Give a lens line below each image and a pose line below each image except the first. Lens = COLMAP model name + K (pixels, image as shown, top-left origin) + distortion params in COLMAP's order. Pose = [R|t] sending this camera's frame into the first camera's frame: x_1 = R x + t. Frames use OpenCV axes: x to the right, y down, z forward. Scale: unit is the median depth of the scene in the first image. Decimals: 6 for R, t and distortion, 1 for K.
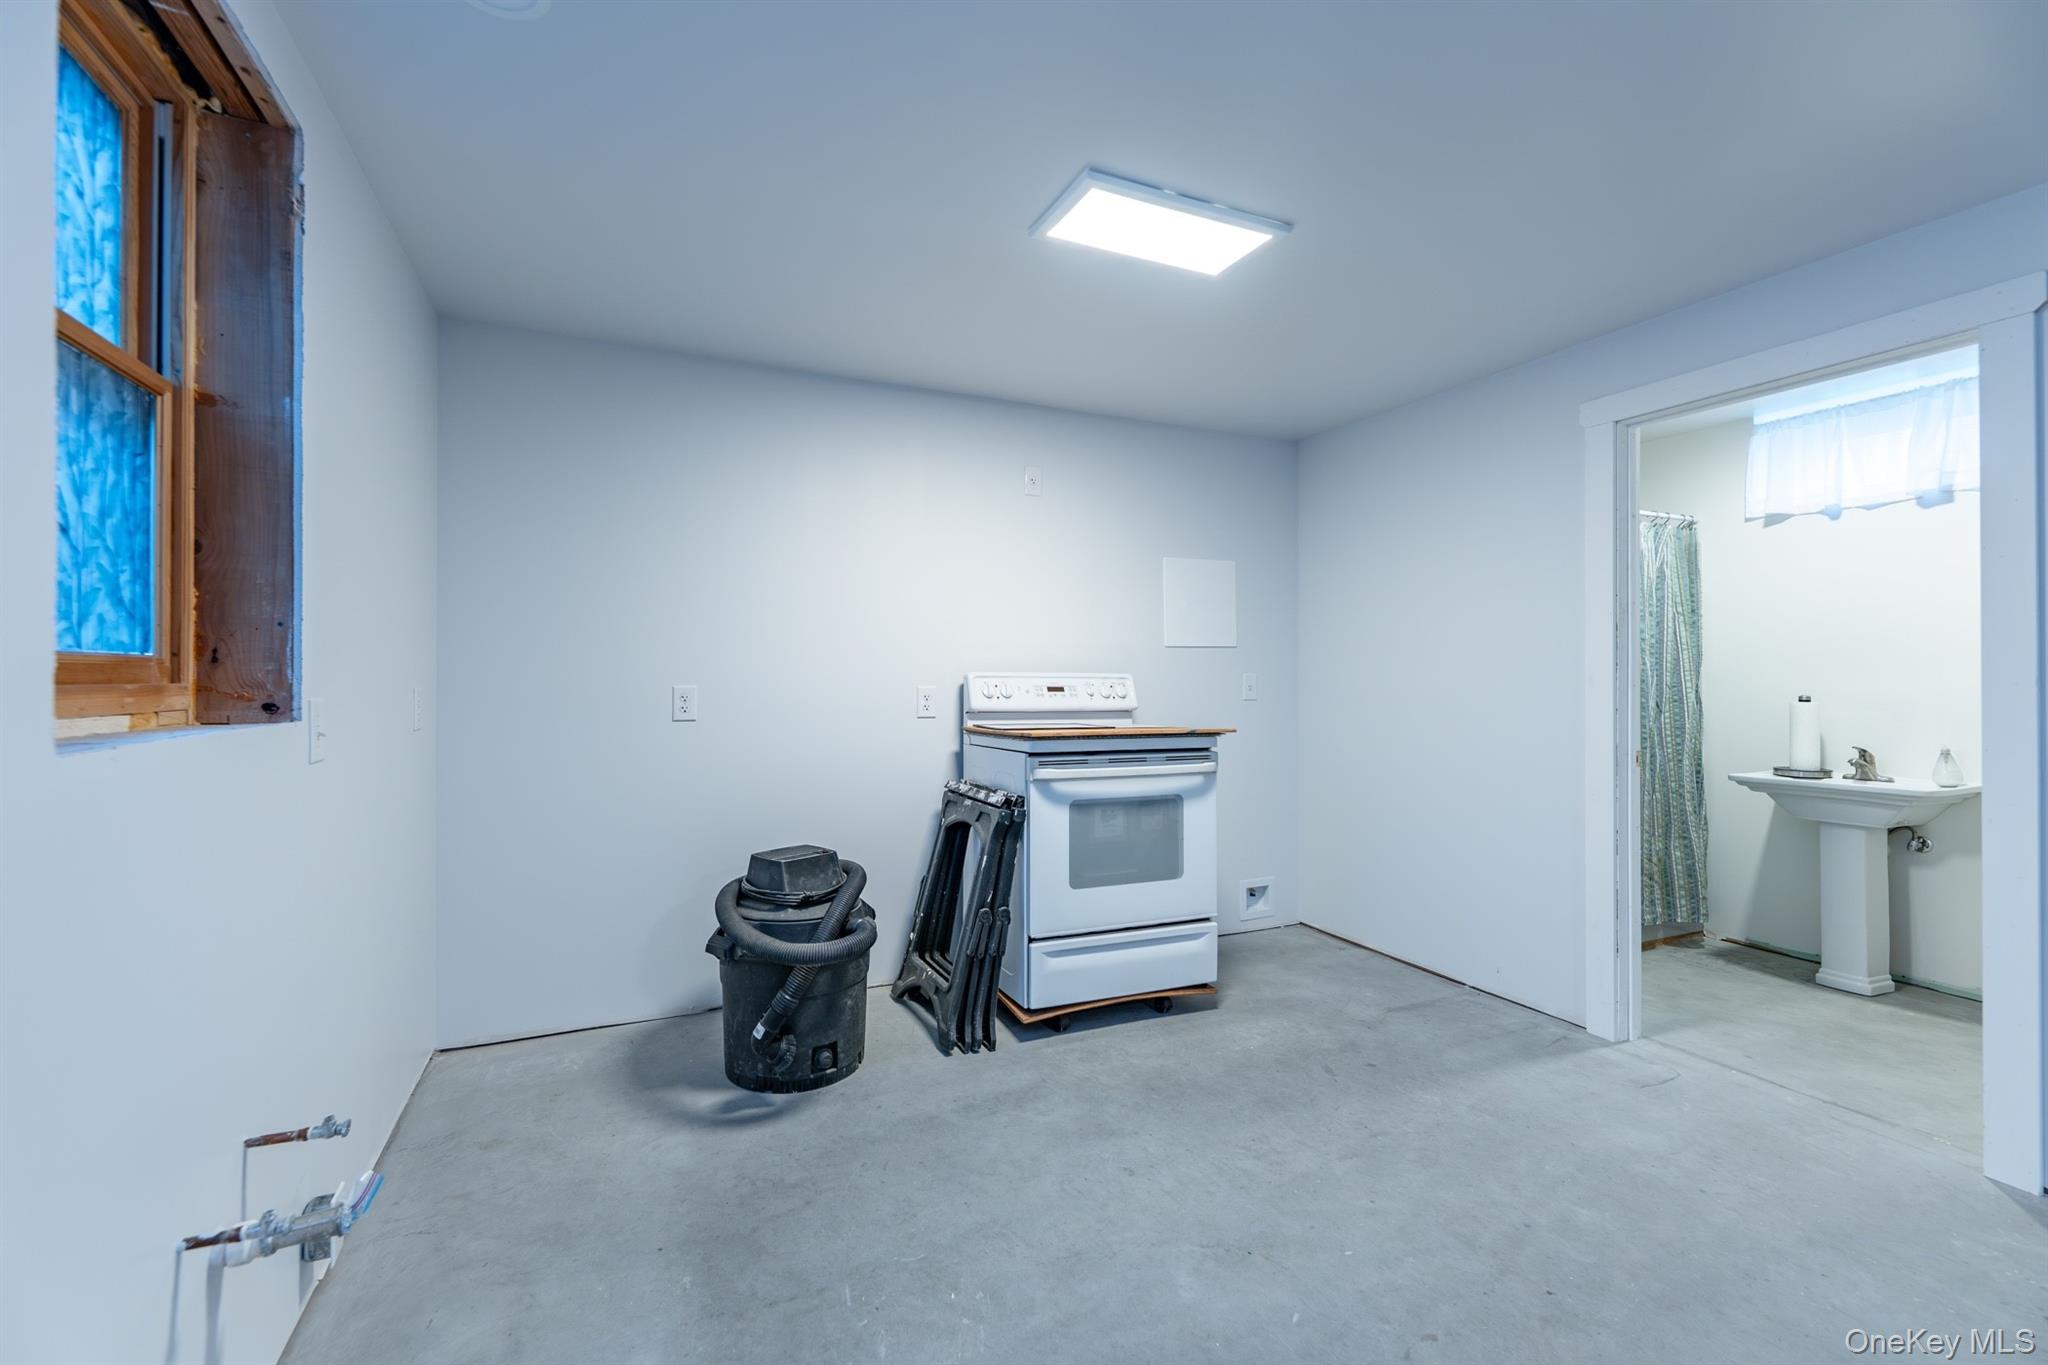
lens RADIAL K [[840.0, 0, 991.3], [0, 840.0, 681.0], [0, 0, 1]] dist [0.003269, -0.001547]
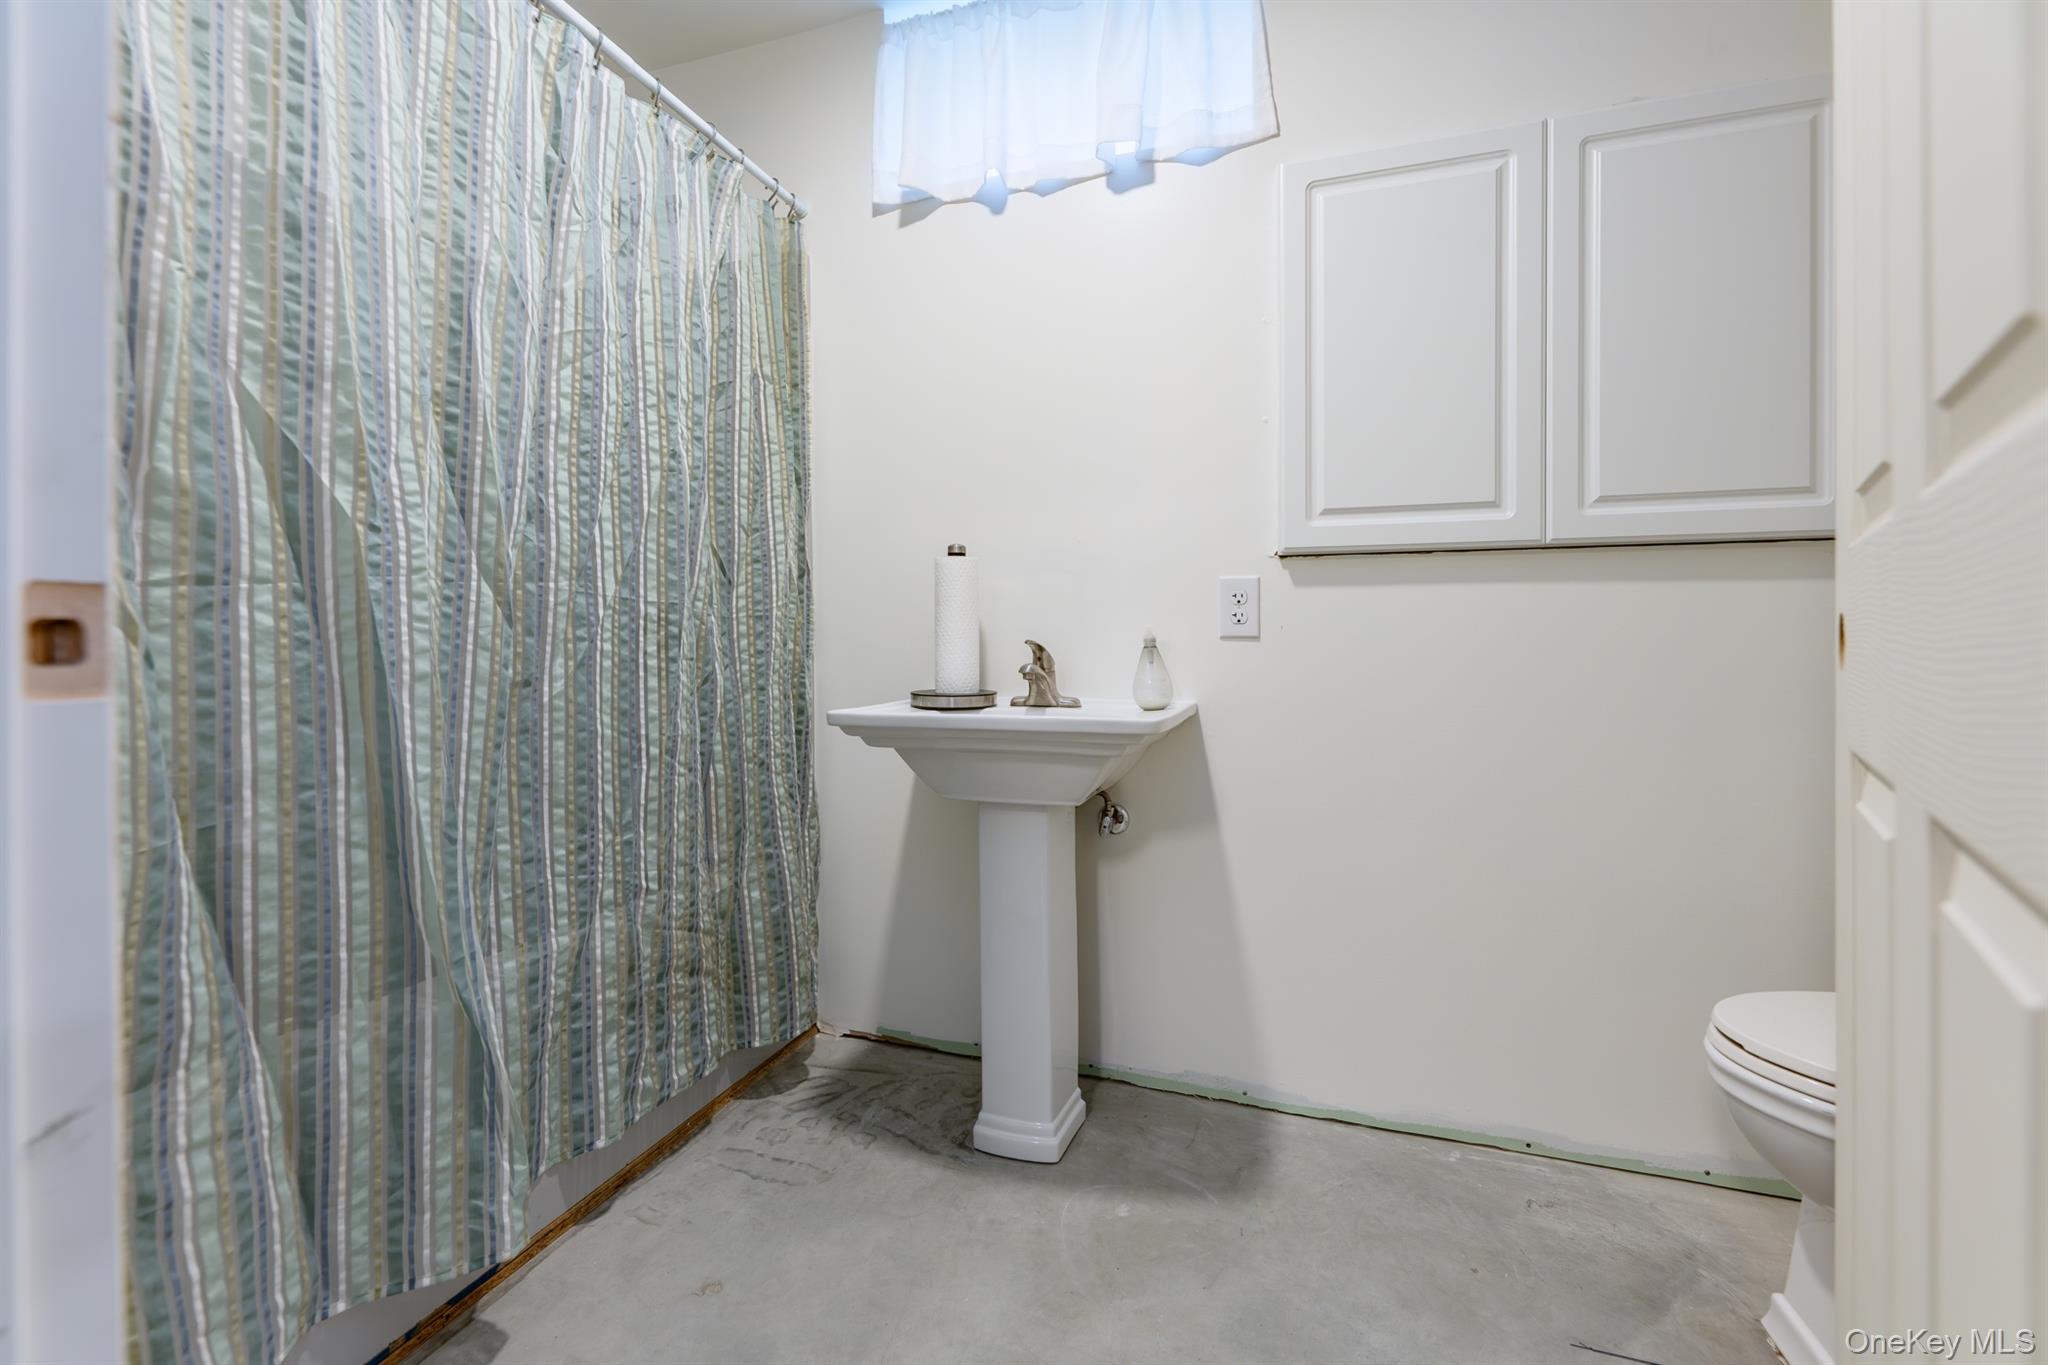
lens RADIAL K [[840.0, 0, 1014.4], [0, 840.0, 653.2], [0, 0, 1]] dist [0.003269, -0.001547]
pose [[0.680821, -0.007307, 0.732413, 0.777731], [0.002666, 0.999968, 0.007498, 0.097227], [-0.732445, -0.003152, 0.680819, 0.791700]]
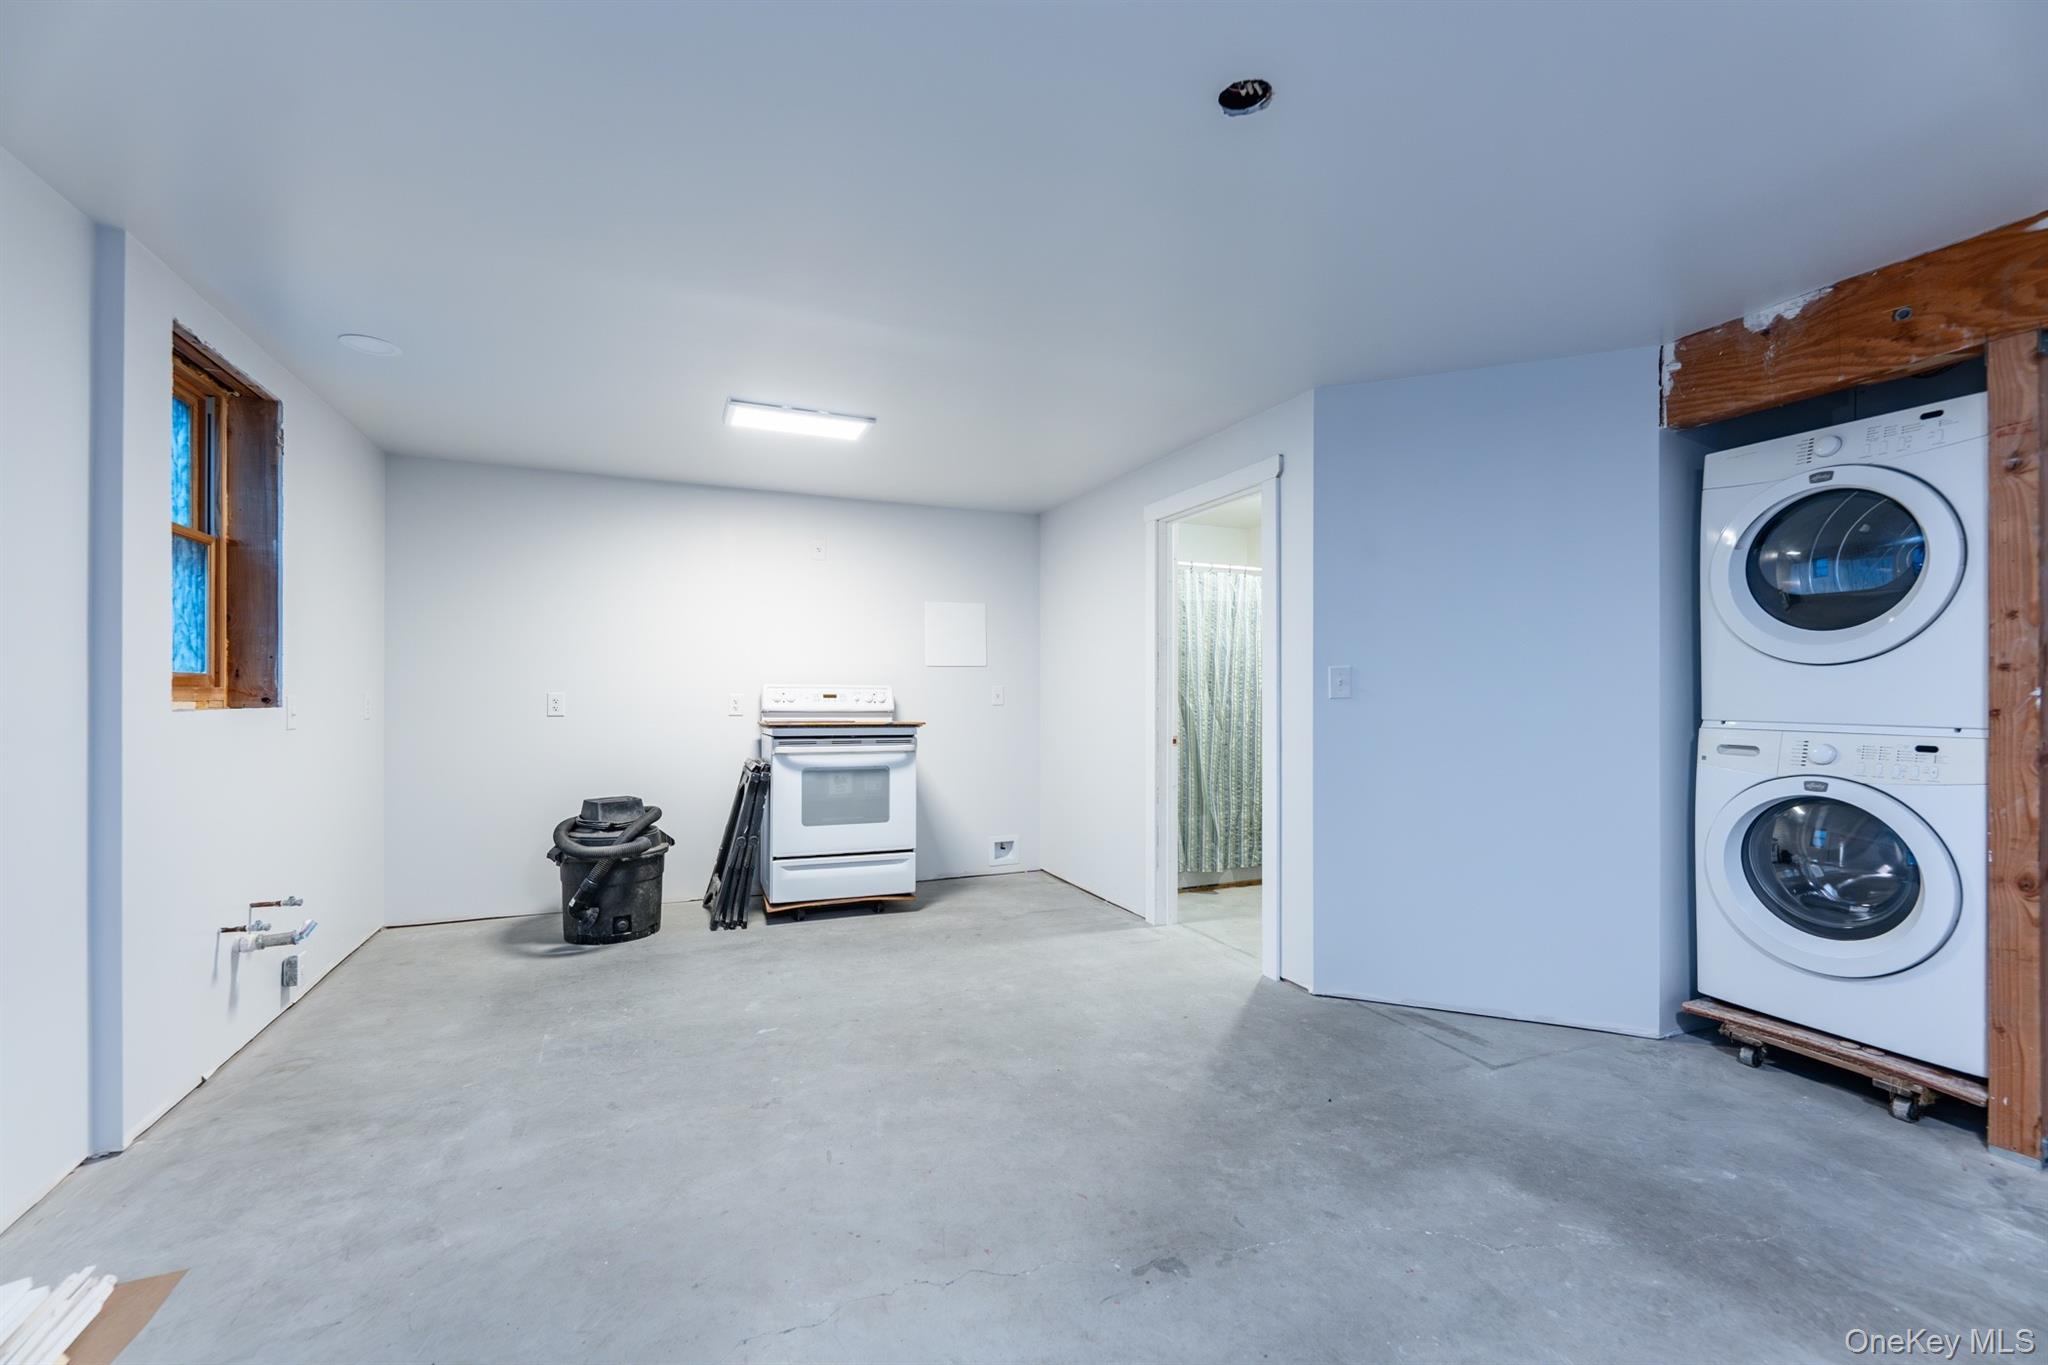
lens RADIAL K [[840.0, 0, 1026.0], [0, 840.0, 698.0], [0, 0, 1]] dist [0.003269, -0.001547]
pose [[0.999997, 0.000974, -0.002281, 0.503109], [-0.000968, 0.999996, 0.002653, 0.011174], [0.002284, -0.002651, 0.999994, -0.523055]]
